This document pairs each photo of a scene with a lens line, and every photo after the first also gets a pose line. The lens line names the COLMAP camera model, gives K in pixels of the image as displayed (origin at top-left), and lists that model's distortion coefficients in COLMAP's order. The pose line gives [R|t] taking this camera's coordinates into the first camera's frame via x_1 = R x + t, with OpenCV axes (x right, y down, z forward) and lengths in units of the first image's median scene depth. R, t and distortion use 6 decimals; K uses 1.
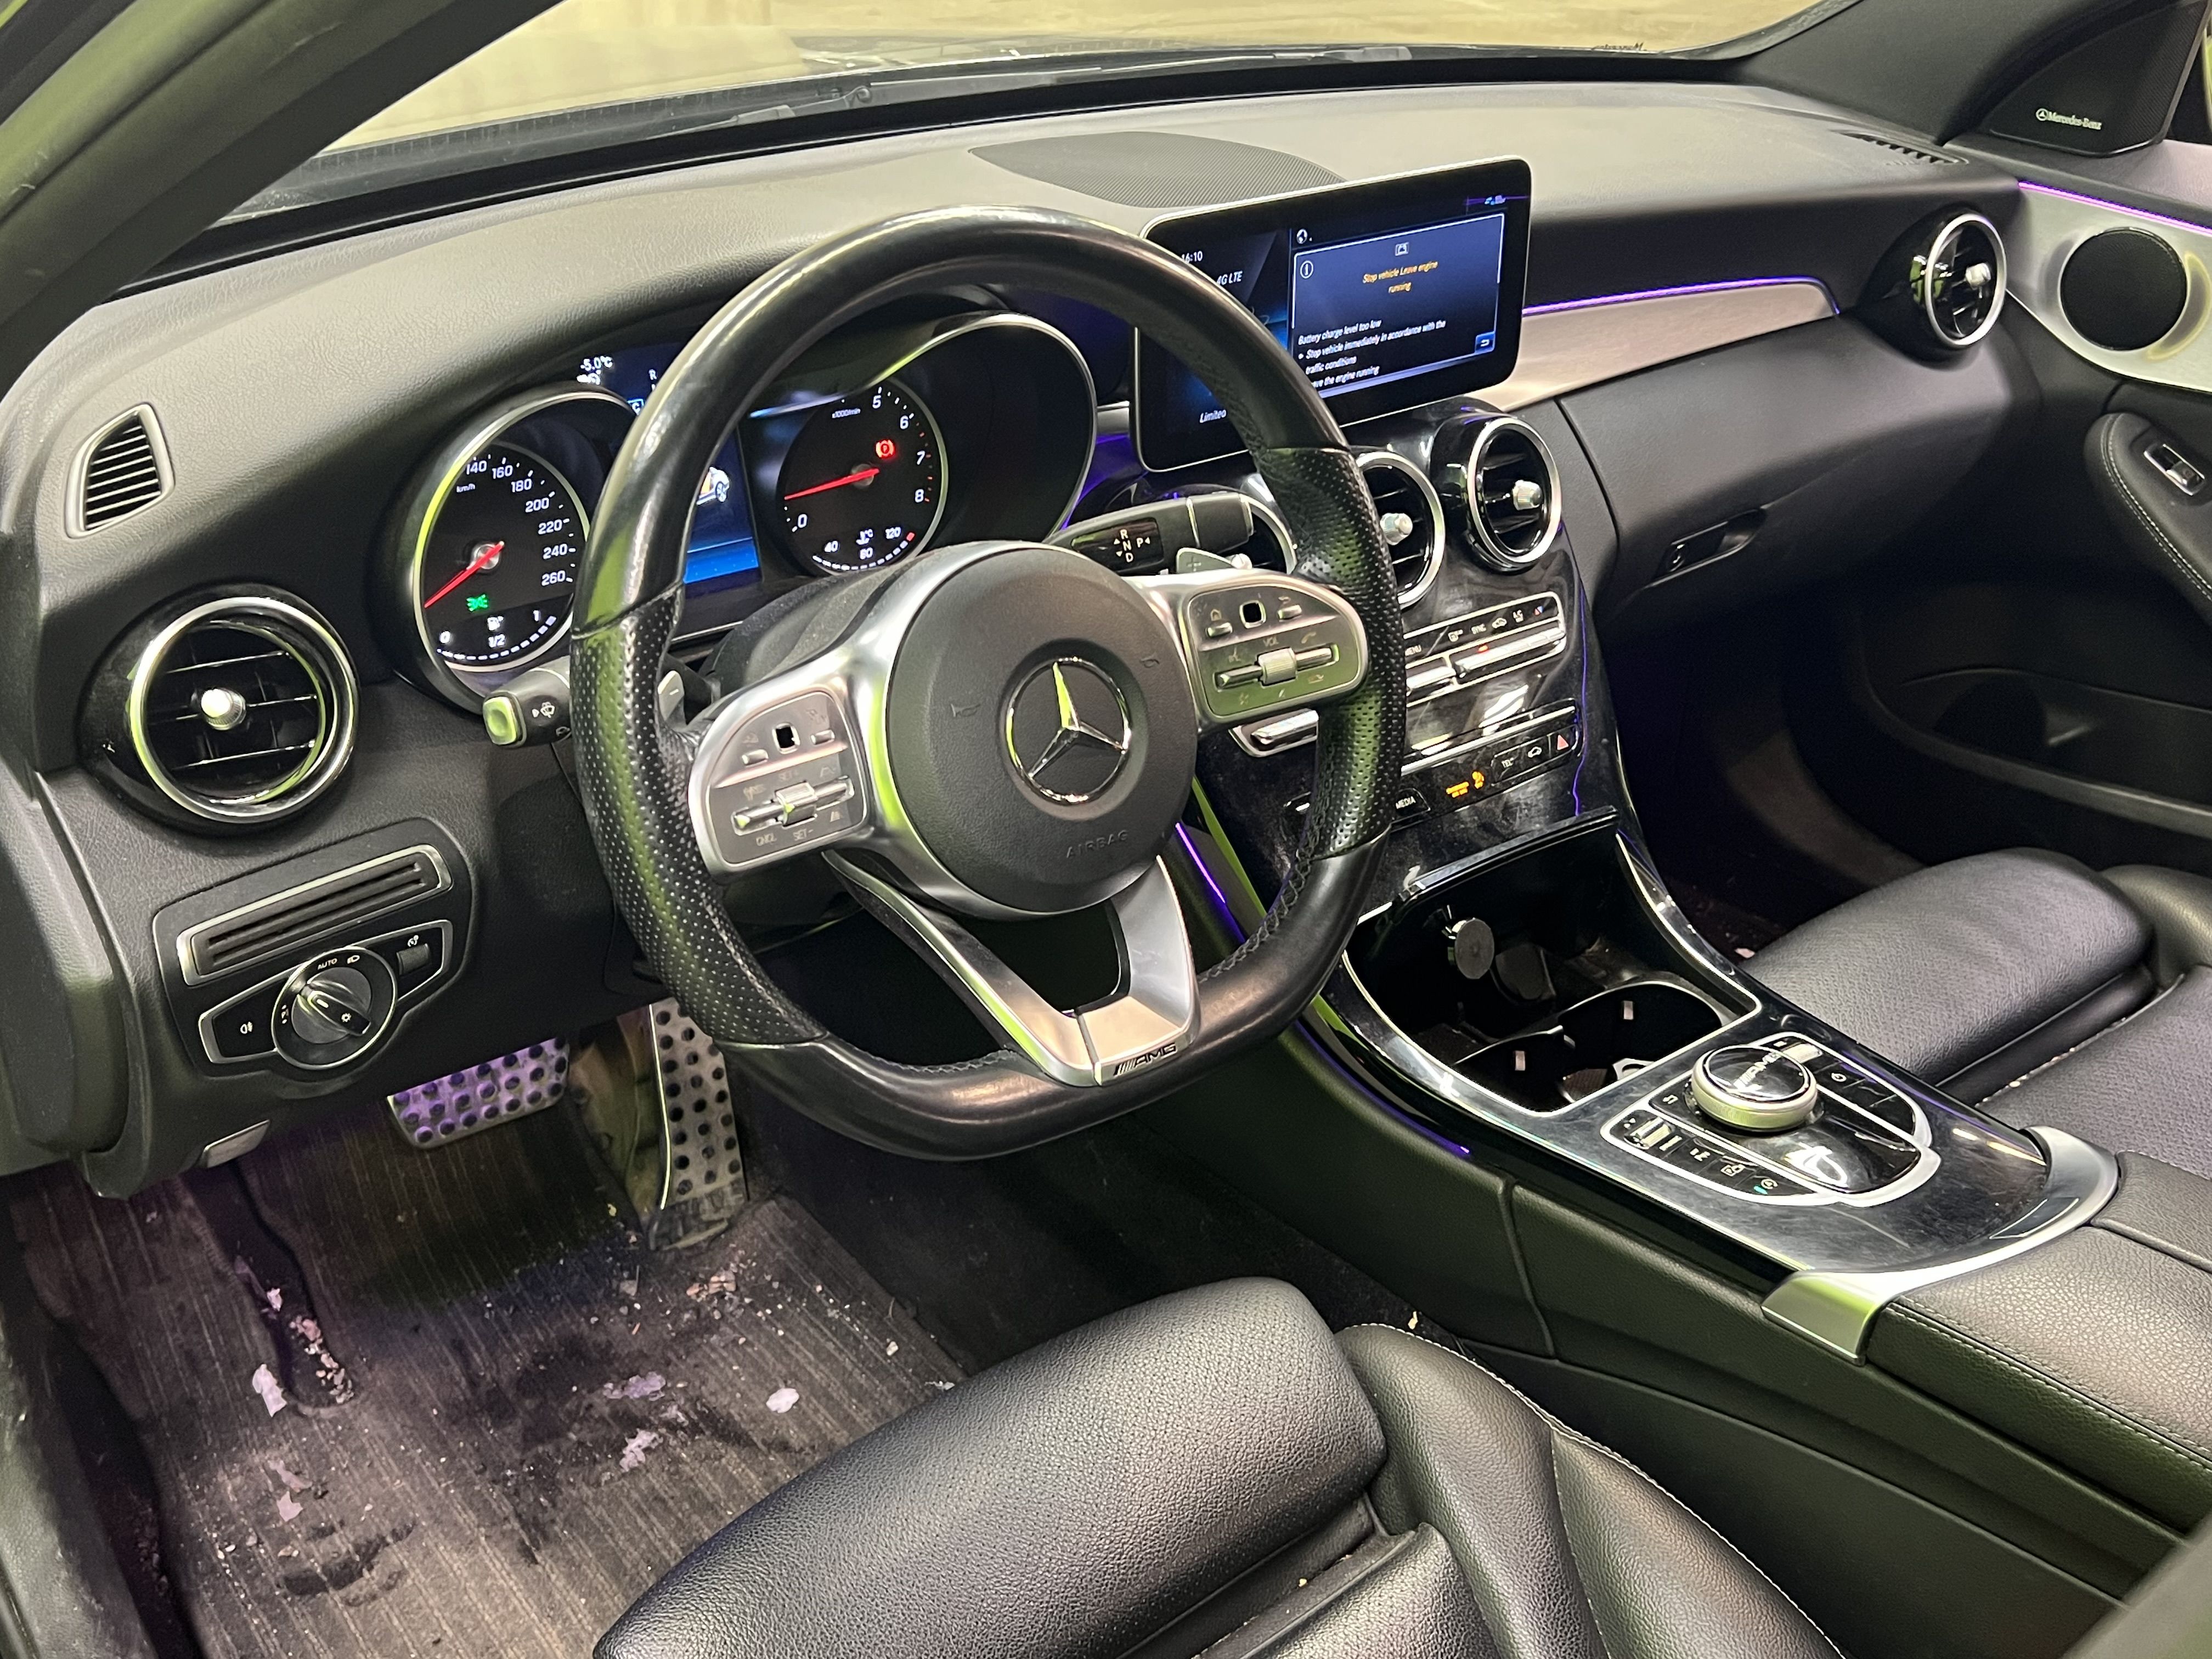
lens RADIAL K [[2324.6, 0, 1117.4], [0, 2324.6, 834.9], [0, 0, 1]] dist [0.090064, 0.000000]
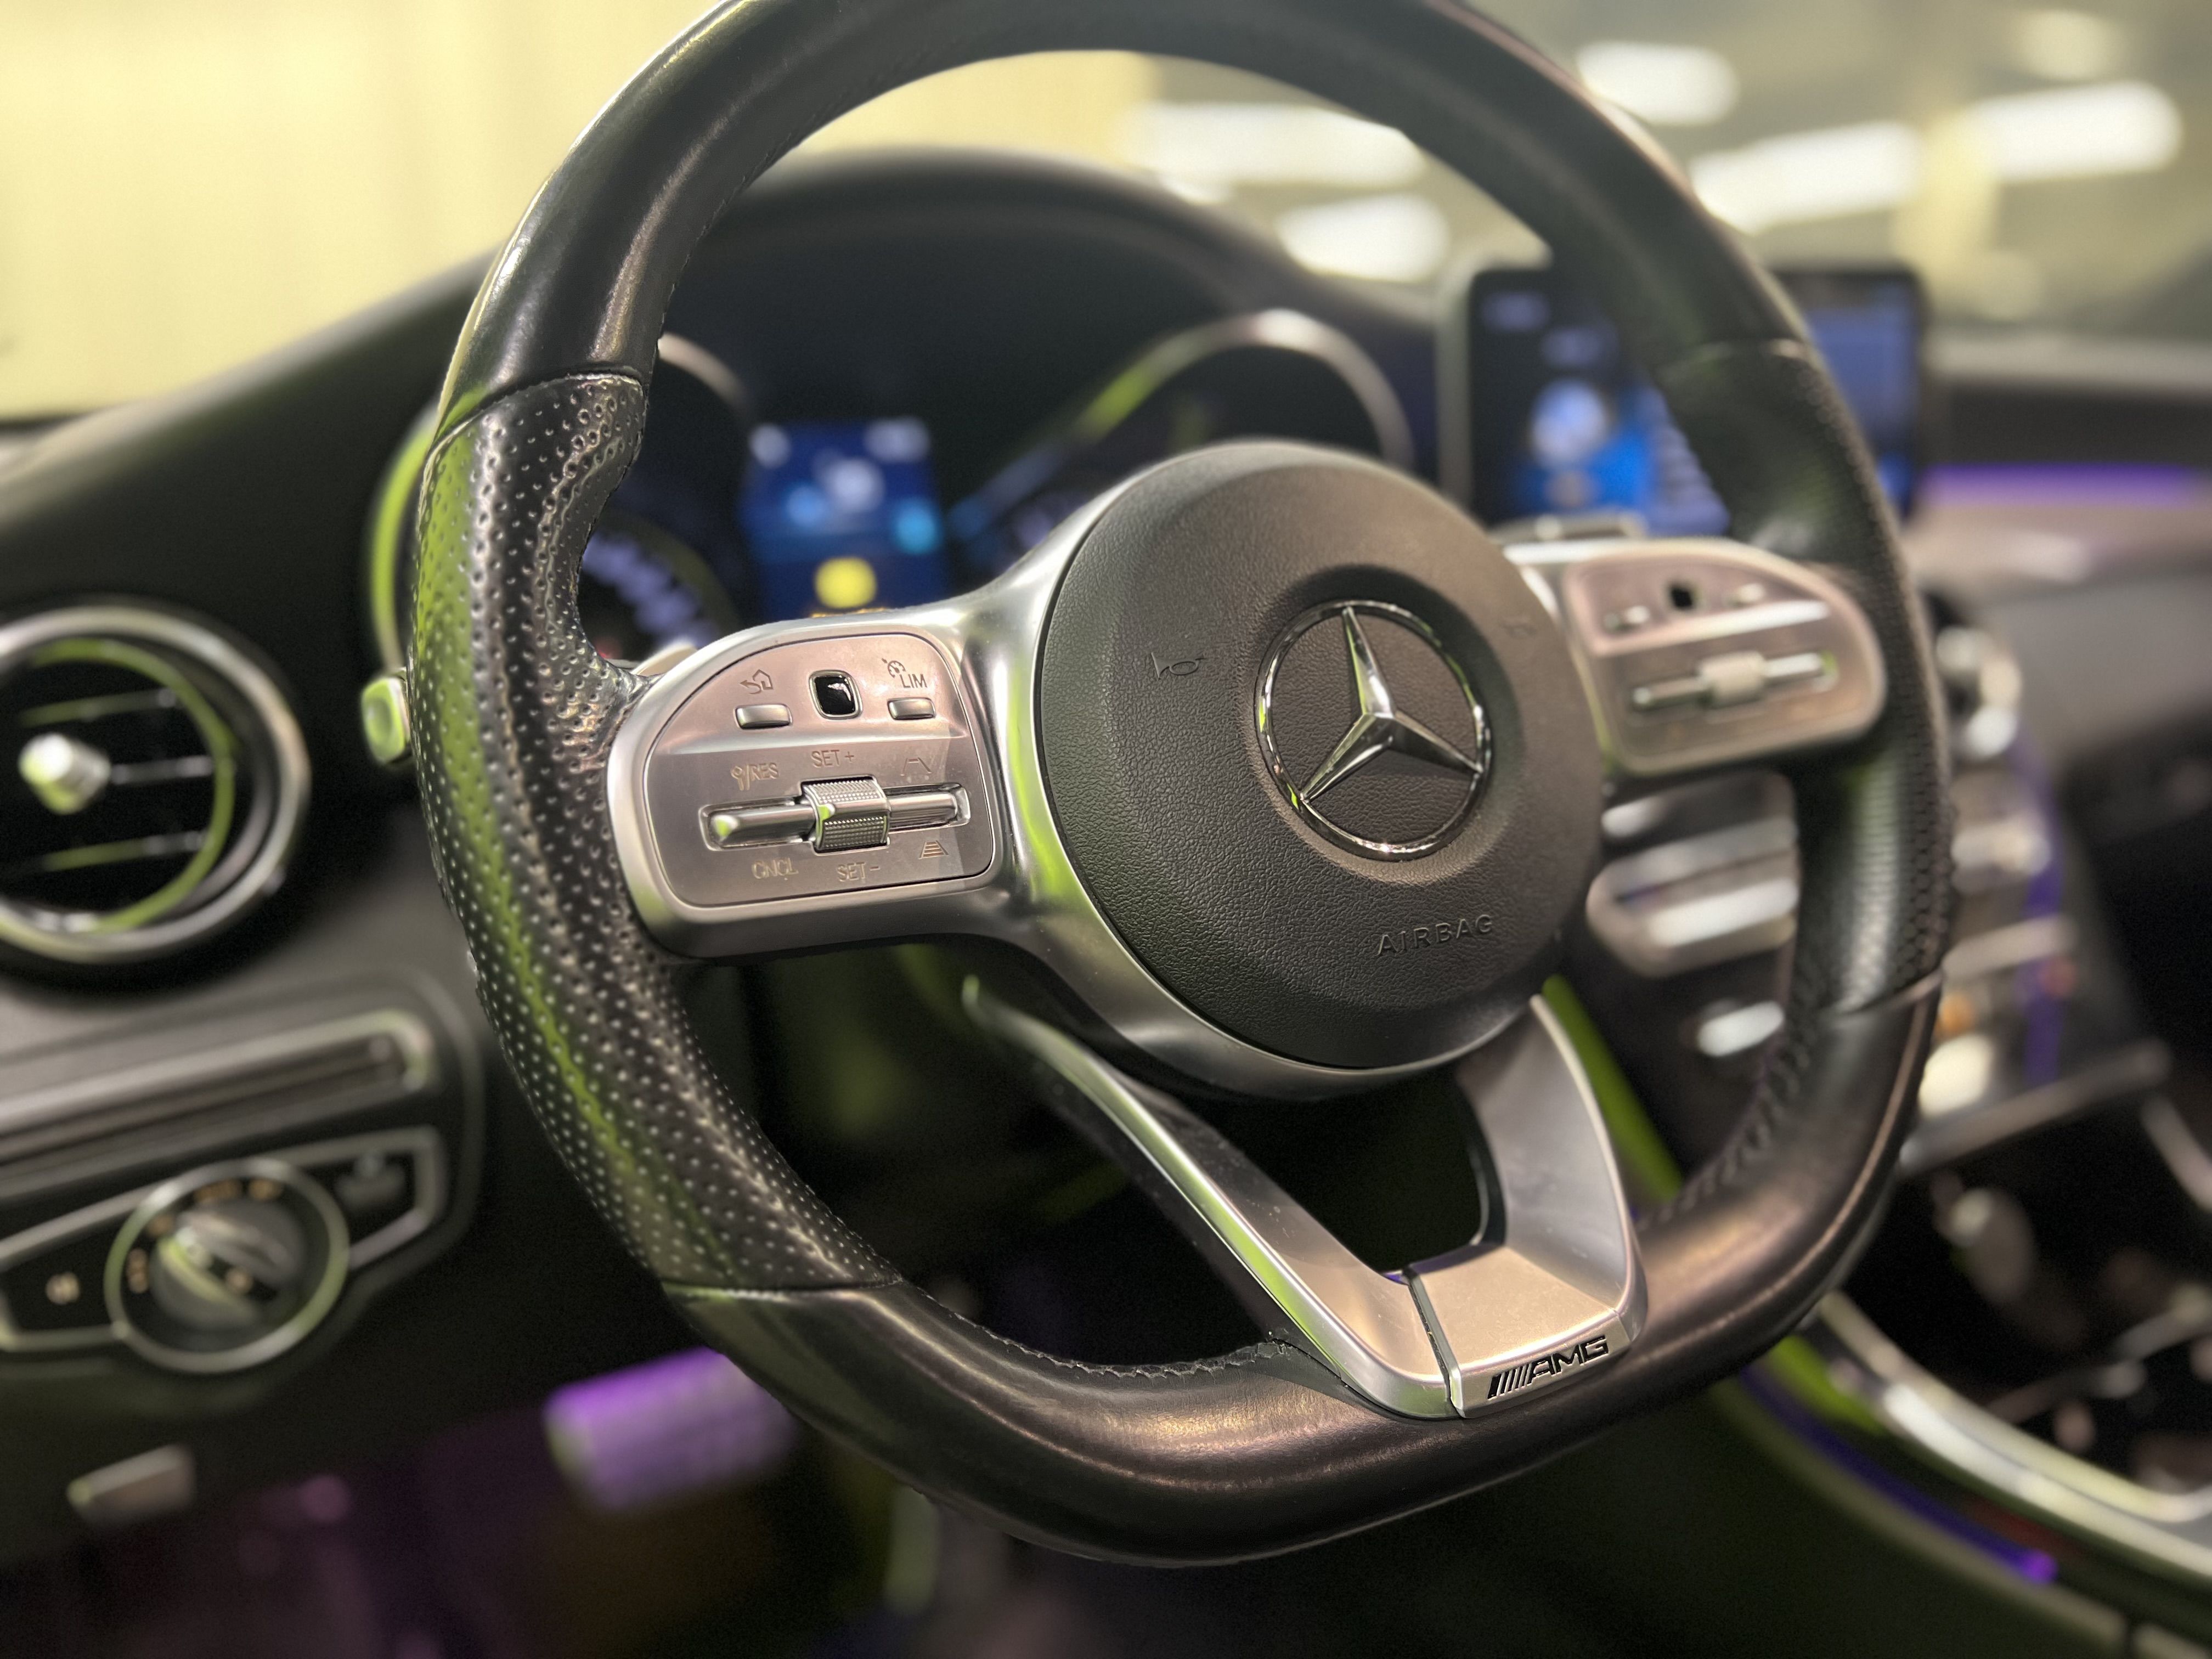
lens RADIAL K [[1703.0, 0, 1107.0], [0, 1703.0, 808.9], [0, 0, 1]] dist [0.015105, -0.003340]
pose [[0.984316, -0.038112, -0.172247, -0.014349], [-0.008564, 0.964909, -0.262443, 0.078187], [0.176205, 0.259802, 0.949450, 0.602226]]
